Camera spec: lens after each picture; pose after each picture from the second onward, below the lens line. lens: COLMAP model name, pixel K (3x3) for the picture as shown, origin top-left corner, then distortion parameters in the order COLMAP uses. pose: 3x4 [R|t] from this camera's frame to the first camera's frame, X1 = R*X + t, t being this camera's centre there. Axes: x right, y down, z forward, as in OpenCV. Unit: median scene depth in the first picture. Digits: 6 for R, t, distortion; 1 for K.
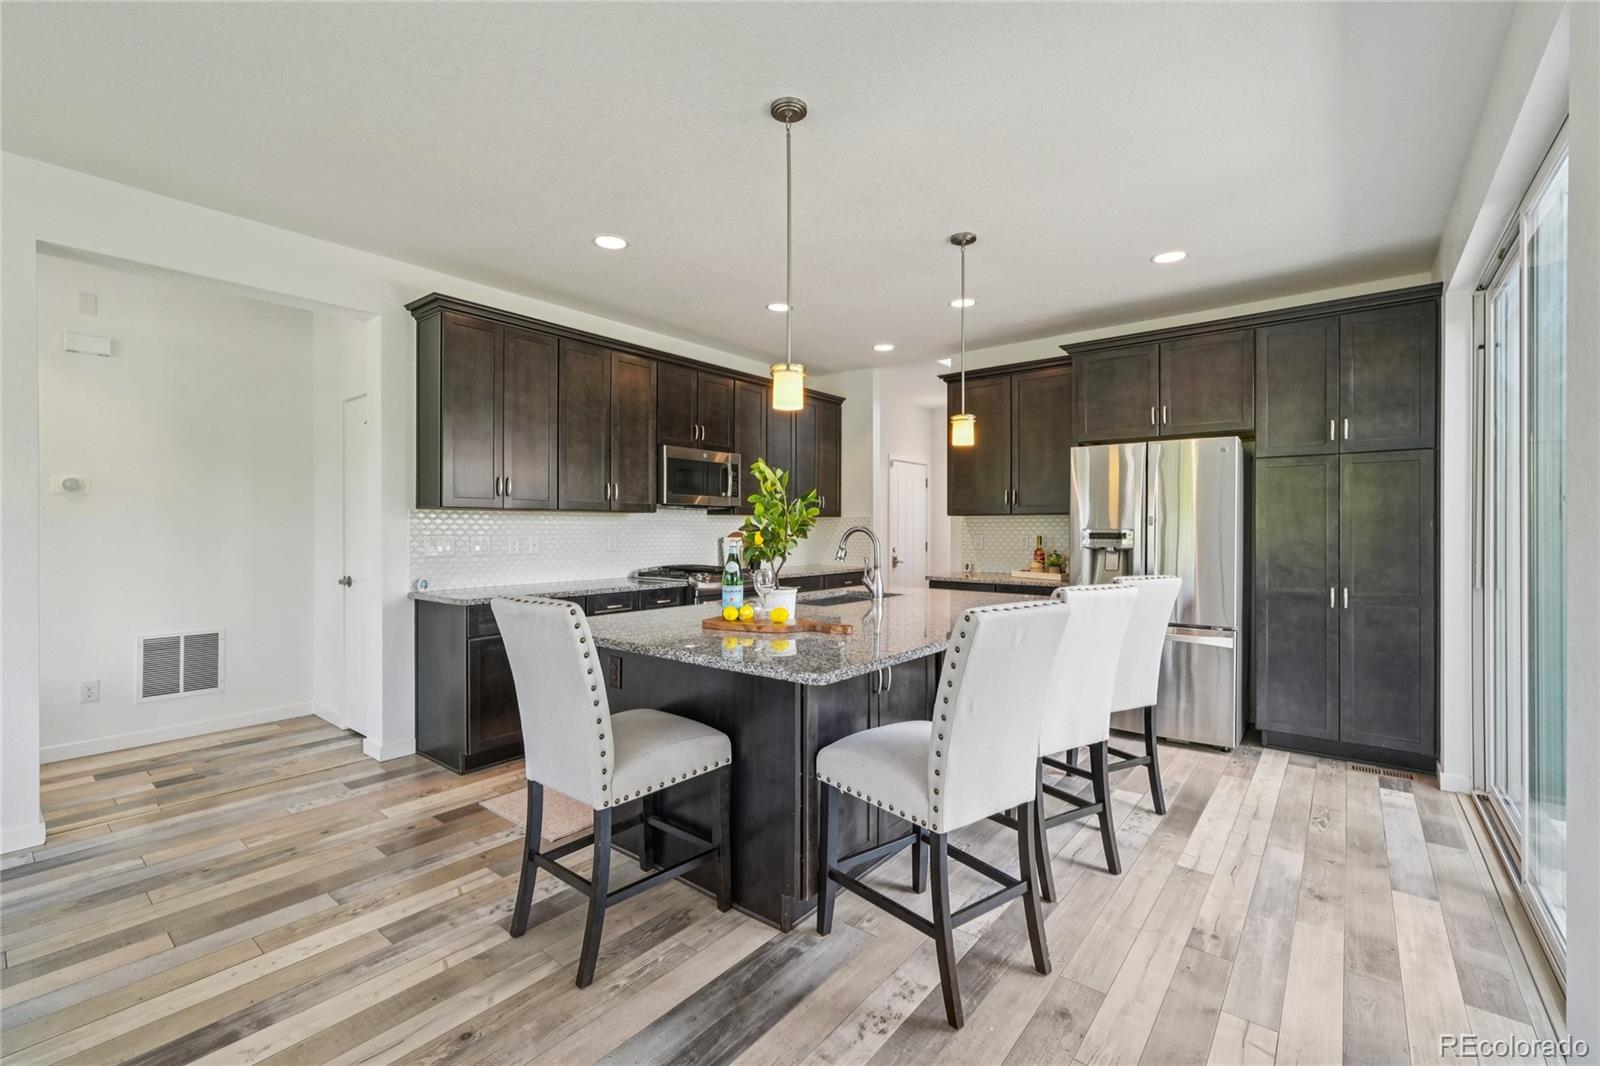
lens RADIAL K [[687.4, 0, 804.4], [0, 687.4, 529.7], [0, 0, 1]] dist [-0.001559, 0.001890]
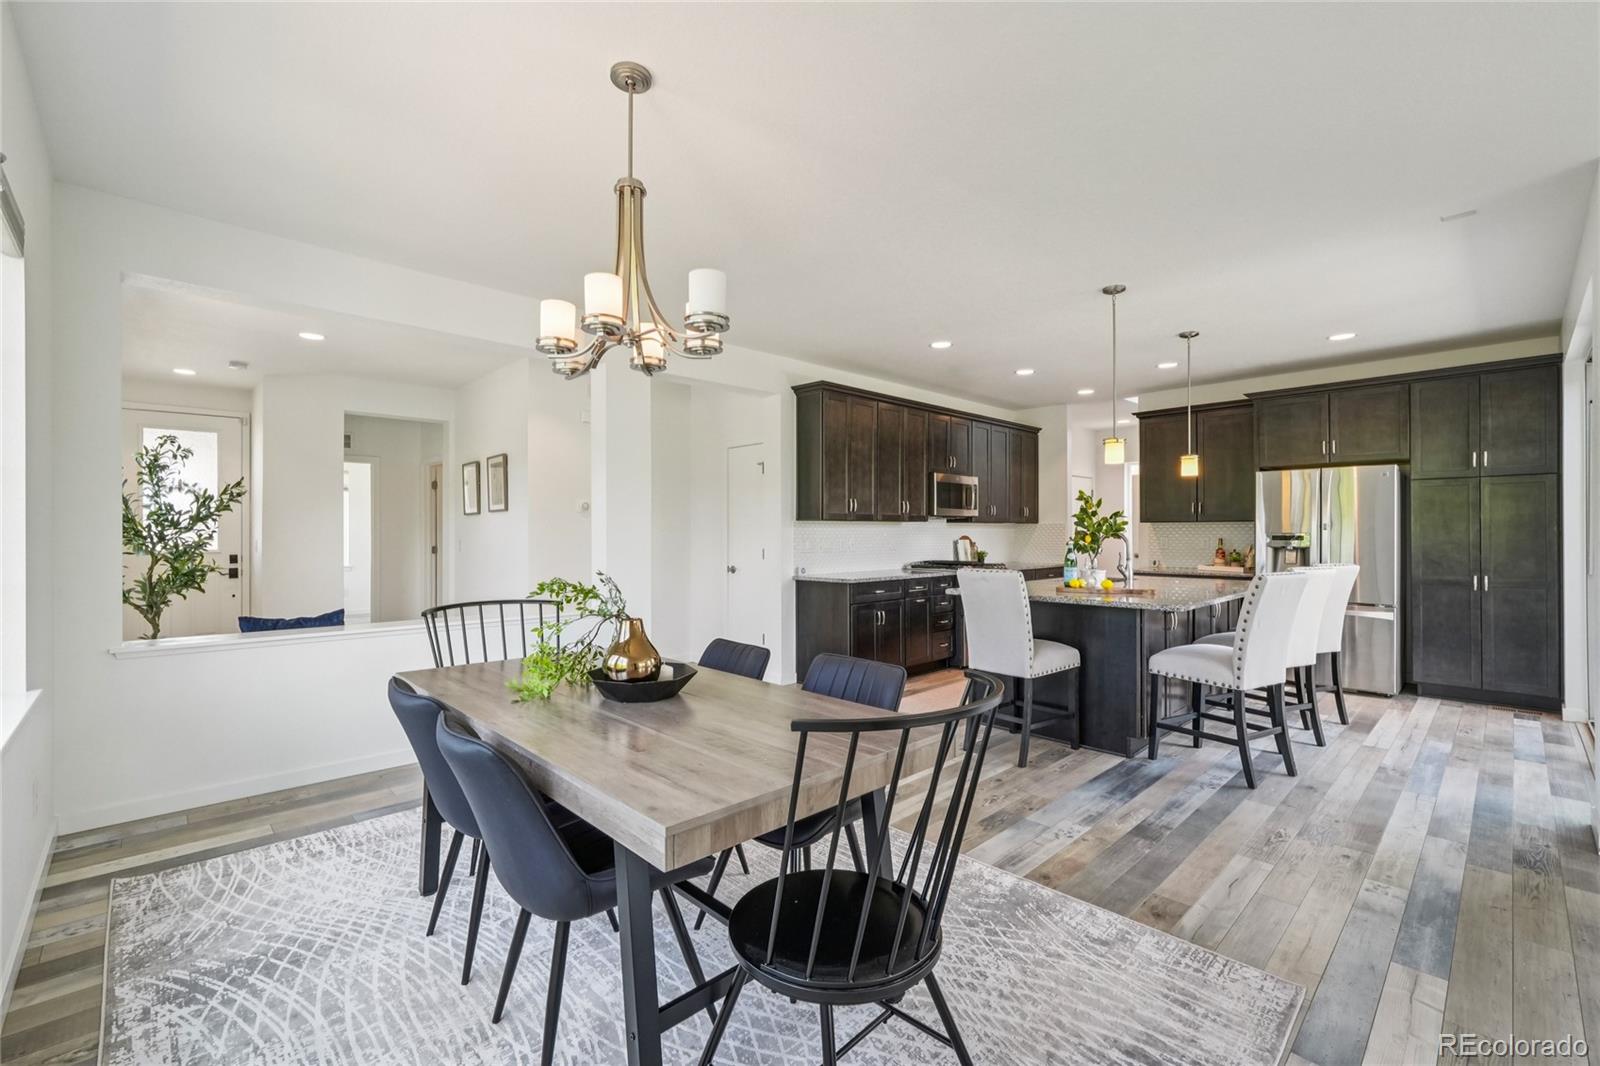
lens RADIAL K [[687.4, 0, 801.0], [0, 687.4, 529.7], [0, 0, 1]] dist [-0.001559, 0.001890]
pose [[0.991397, -0.003170, -0.130850, -0.369451], [0.002391, 0.999978, -0.006111, -0.001206], [0.130866, 0.005746, 0.991383, -0.515340]]
